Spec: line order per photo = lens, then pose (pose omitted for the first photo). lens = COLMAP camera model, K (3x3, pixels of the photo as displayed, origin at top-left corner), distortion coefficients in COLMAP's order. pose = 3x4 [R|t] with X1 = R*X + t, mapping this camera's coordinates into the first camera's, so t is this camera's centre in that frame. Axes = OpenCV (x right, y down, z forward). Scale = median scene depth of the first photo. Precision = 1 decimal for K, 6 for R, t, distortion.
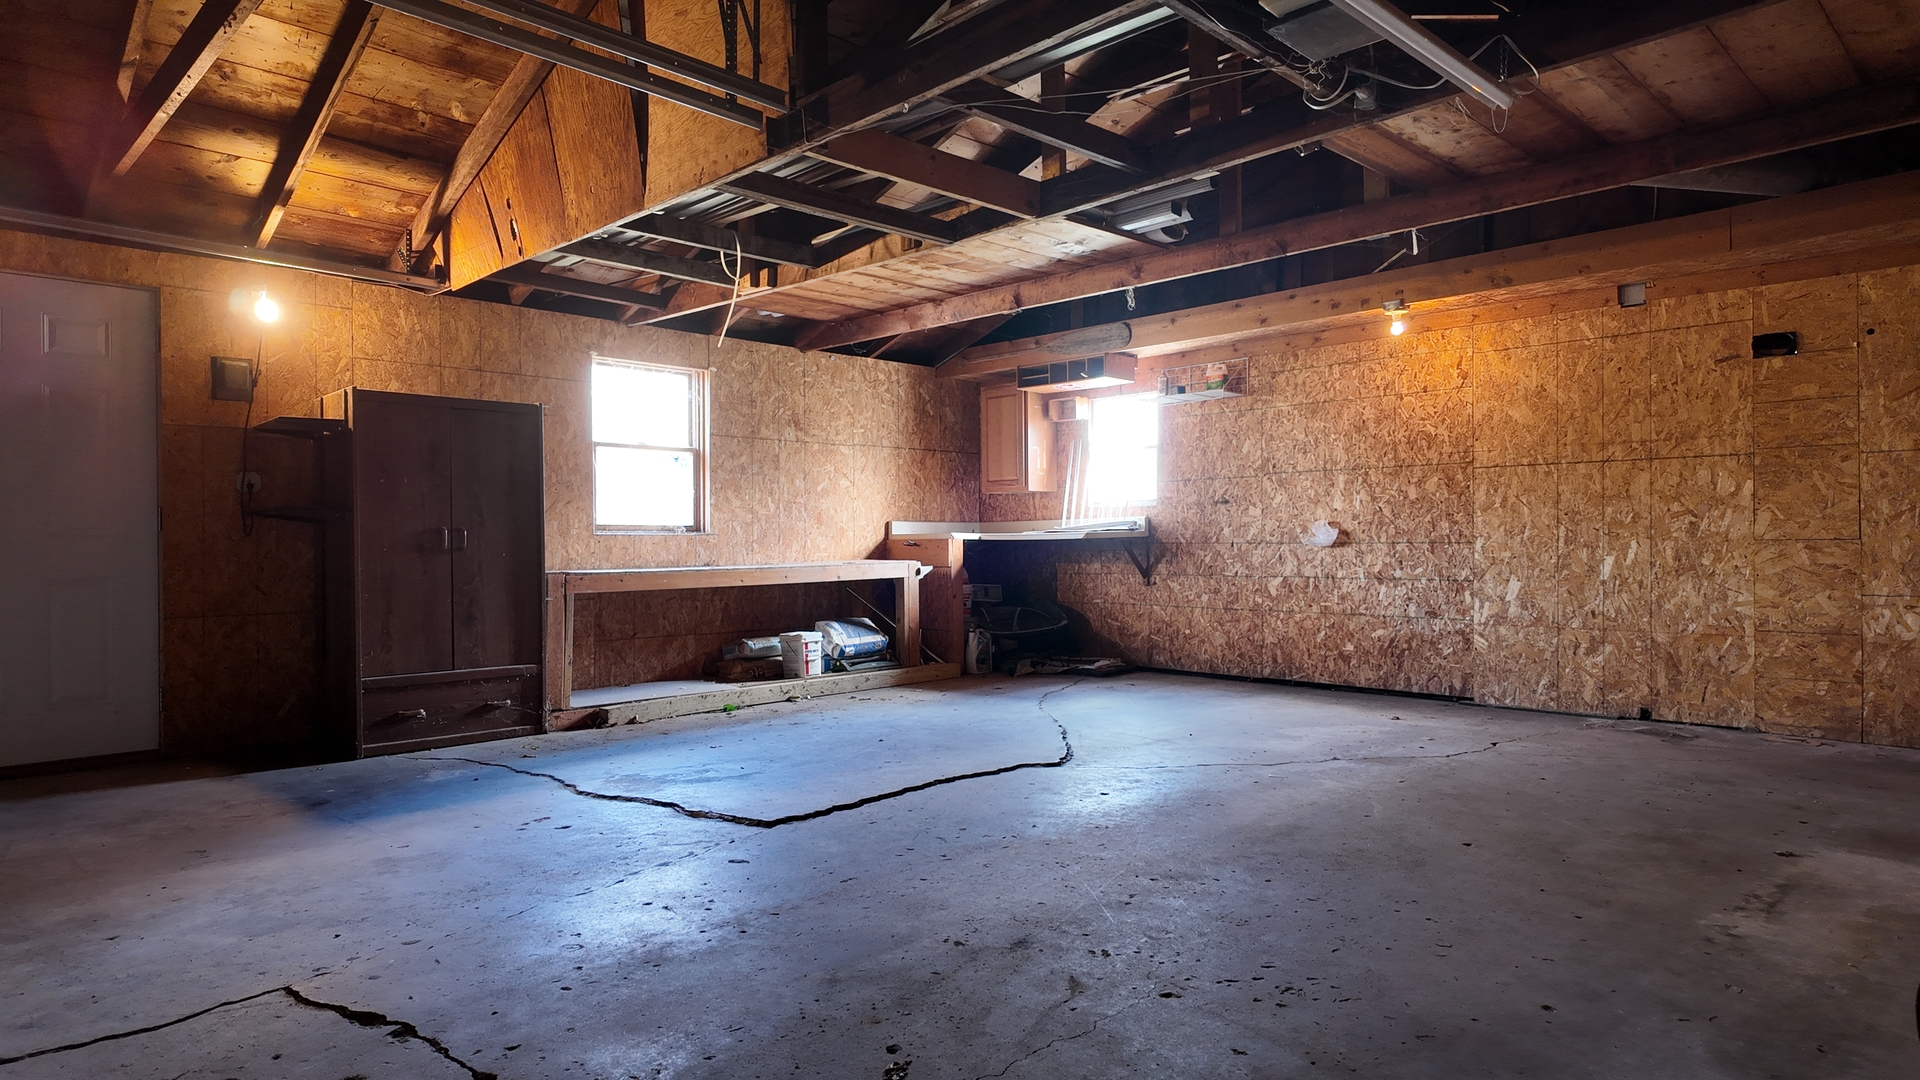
lens RADIAL K [[1117.8, 0, 958.6], [0, 1117.8, 539.1], [0, 0, 1]] dist [0.037970, -0.038254]
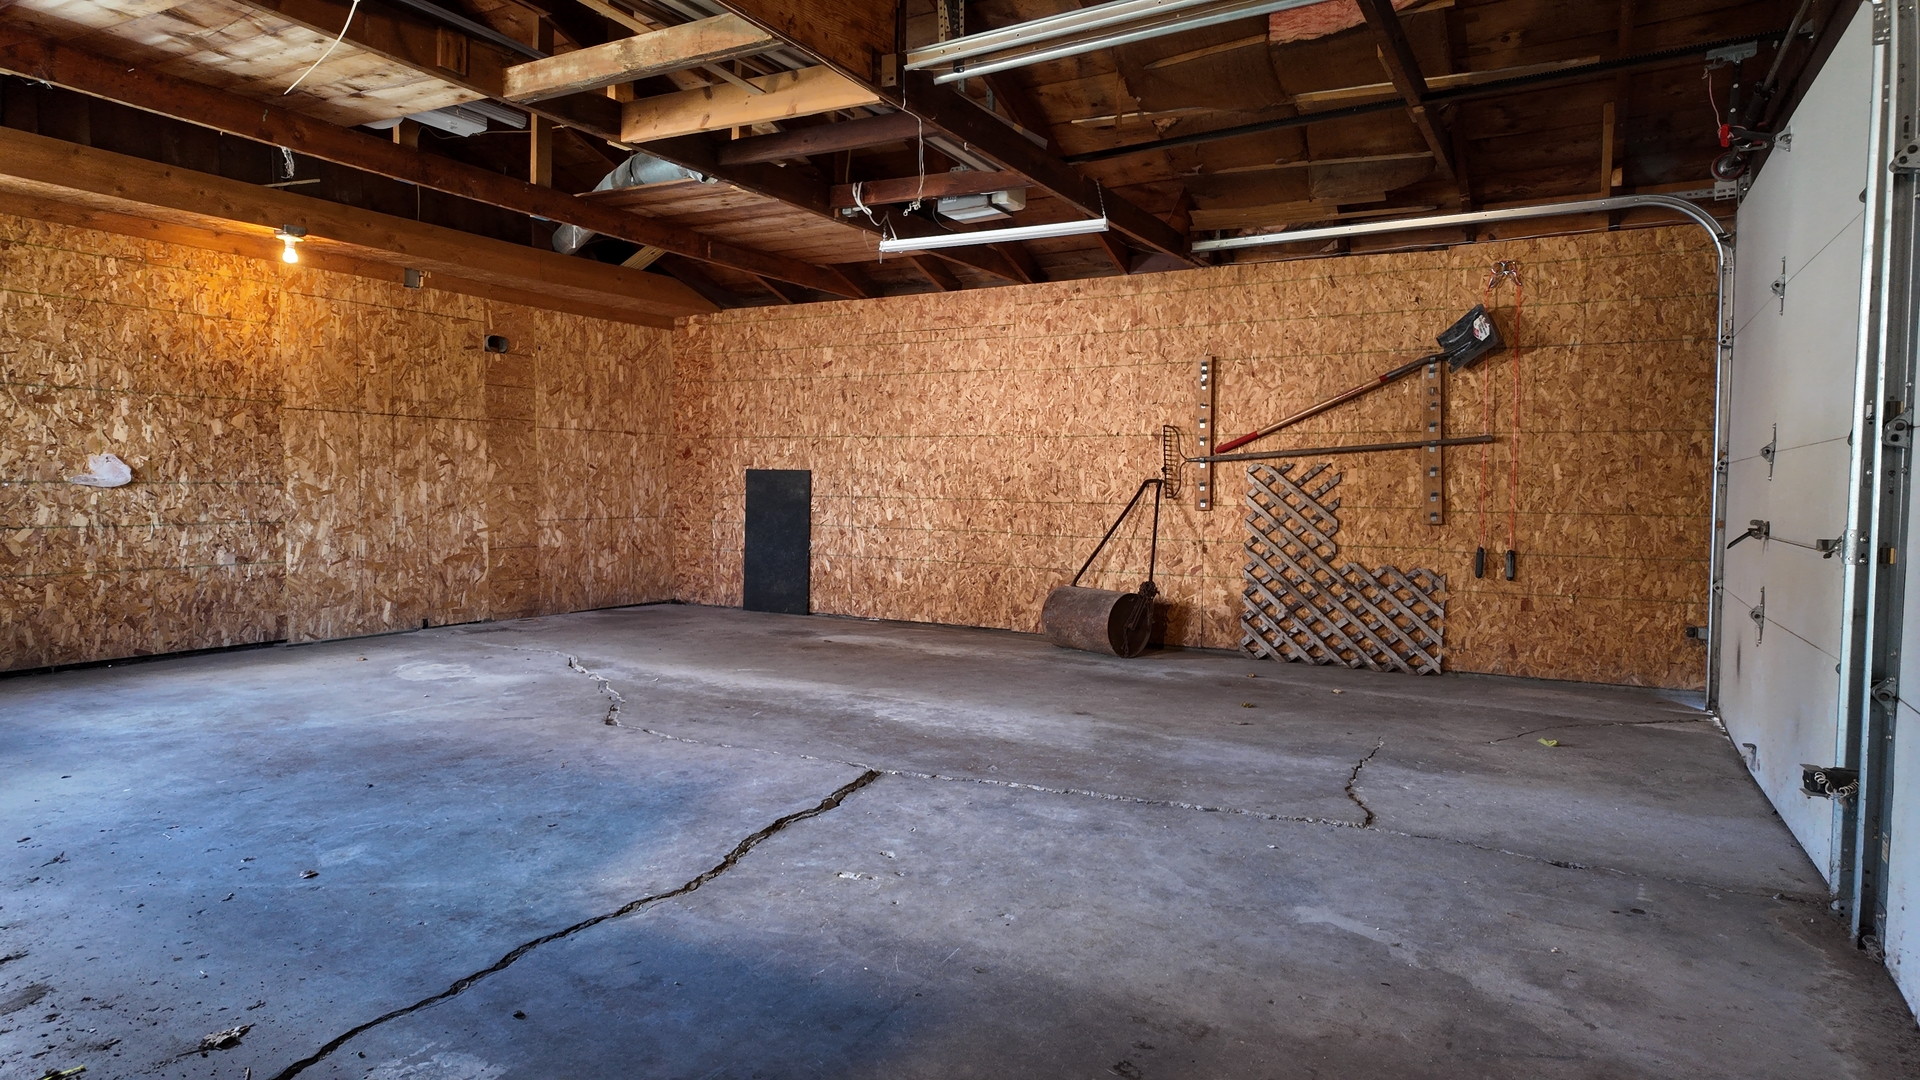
lens RADIAL K [[1117.8, 0, 958.8], [0, 1117.8, 539.4], [0, 0, 1]] dist [0.037970, -0.038254]
pose [[-0.283327, -0.046176, 0.957911, -0.657921], [-0.012961, 0.998933, 0.044320, 0.000558], [-0.958936, 0.000141, -0.283623, 0.704544]]
